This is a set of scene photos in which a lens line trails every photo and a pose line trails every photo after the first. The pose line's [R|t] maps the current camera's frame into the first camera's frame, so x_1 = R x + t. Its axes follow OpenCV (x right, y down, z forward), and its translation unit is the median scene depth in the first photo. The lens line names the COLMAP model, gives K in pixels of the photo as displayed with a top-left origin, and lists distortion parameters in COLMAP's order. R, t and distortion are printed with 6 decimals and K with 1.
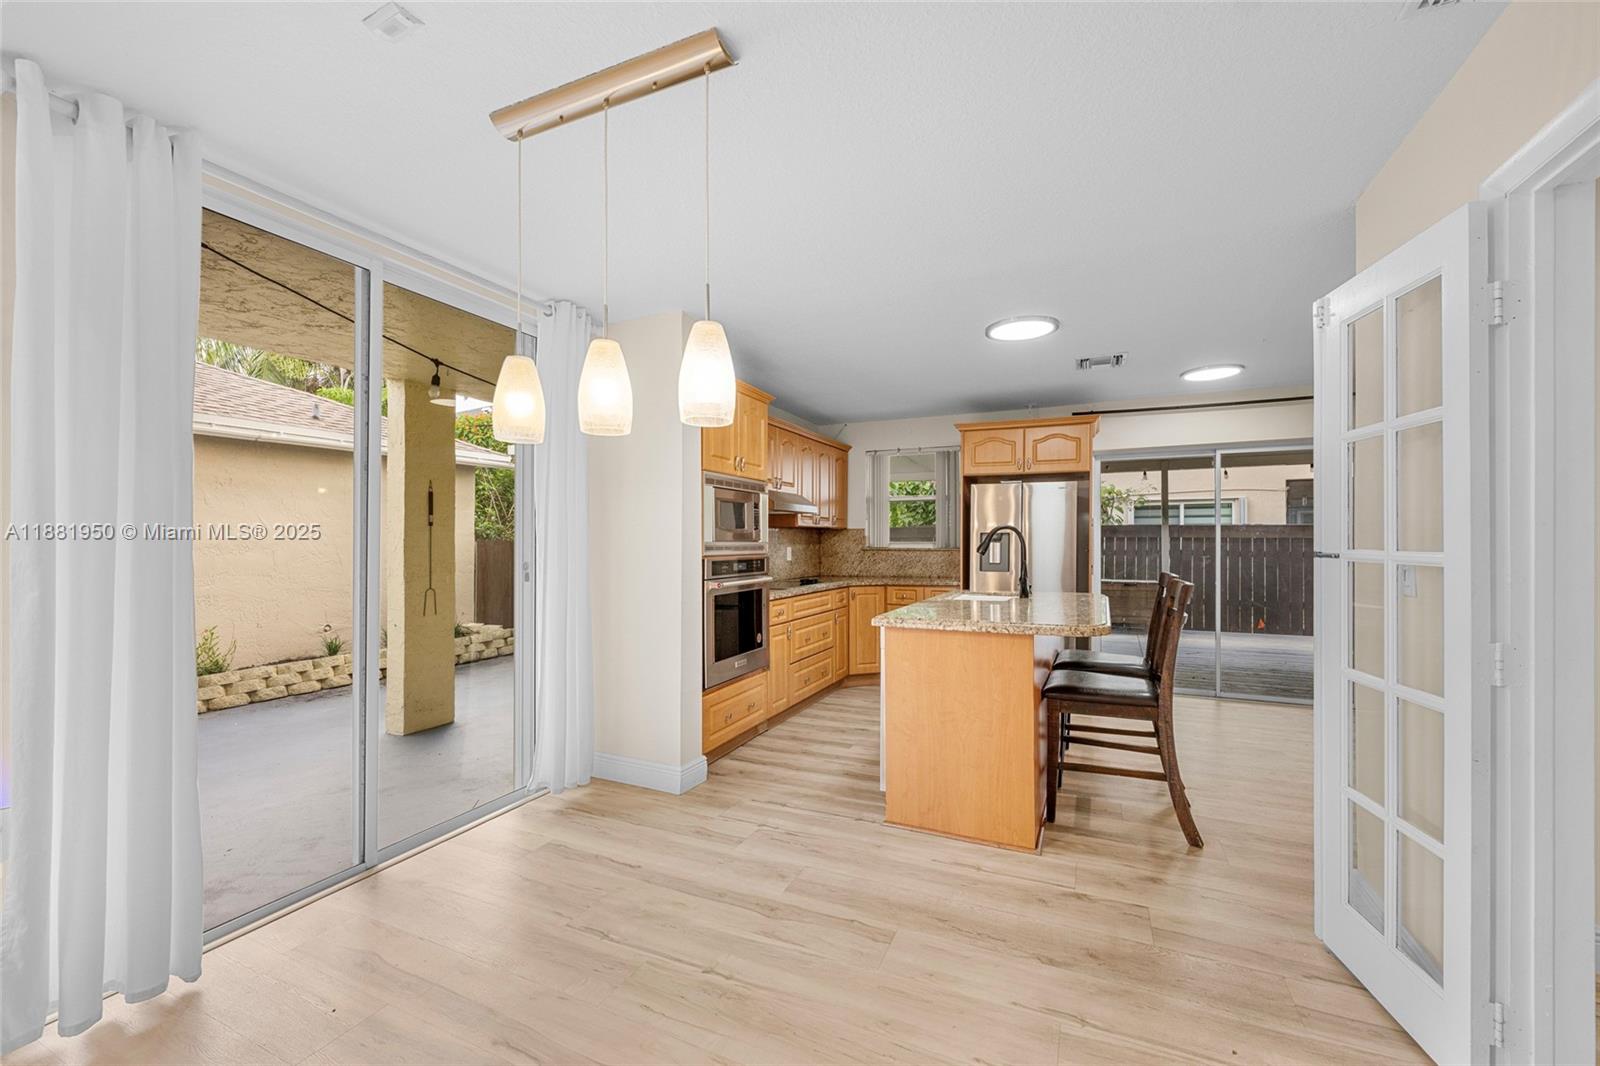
lens RADIAL K [[636.4, 0, 810.6], [0, 636.4, 540.0], [0, 0, 1]] dist [-0.002386, -0.000384]
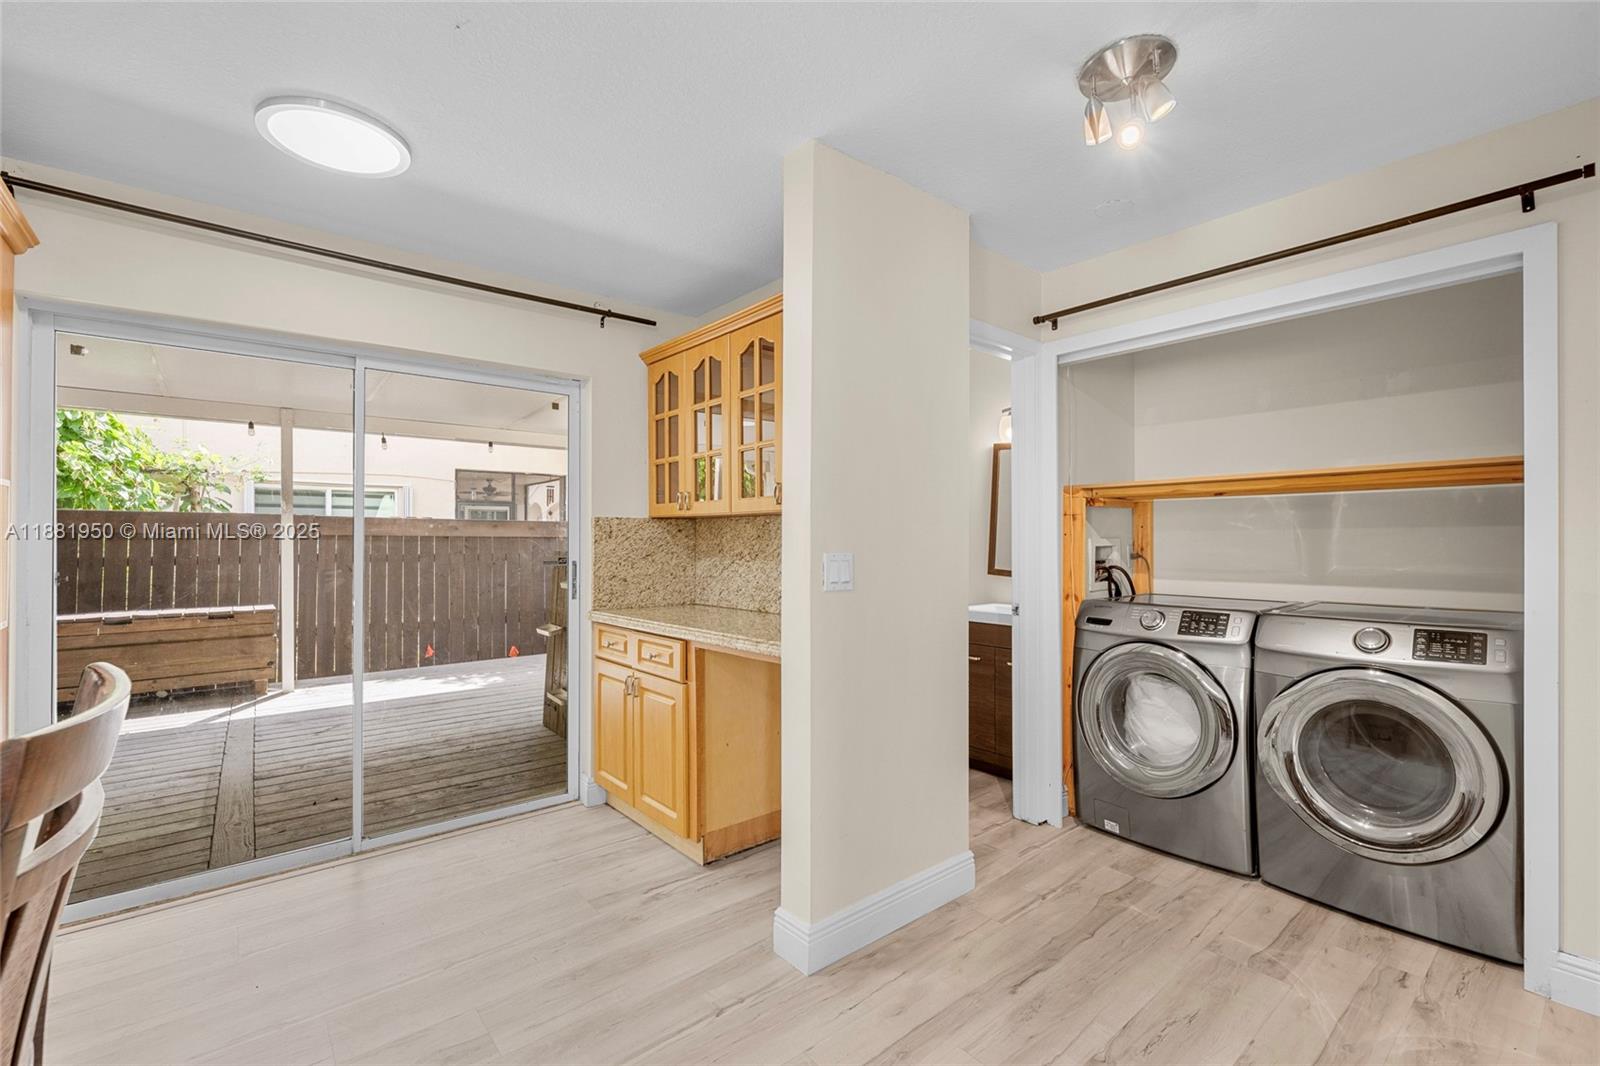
lens RADIAL K [[693.7, 0, 800.0], [0, 693.7, 533.0], [0, 0, 1]] dist [0.000769, 0.000090]
pose [[0.442181, 0.003756, 0.896918, 0.169183], [0.001929, 0.999985, -0.005139, -0.001316], [-0.896924, 0.004002, 0.442167, 0.247267]]
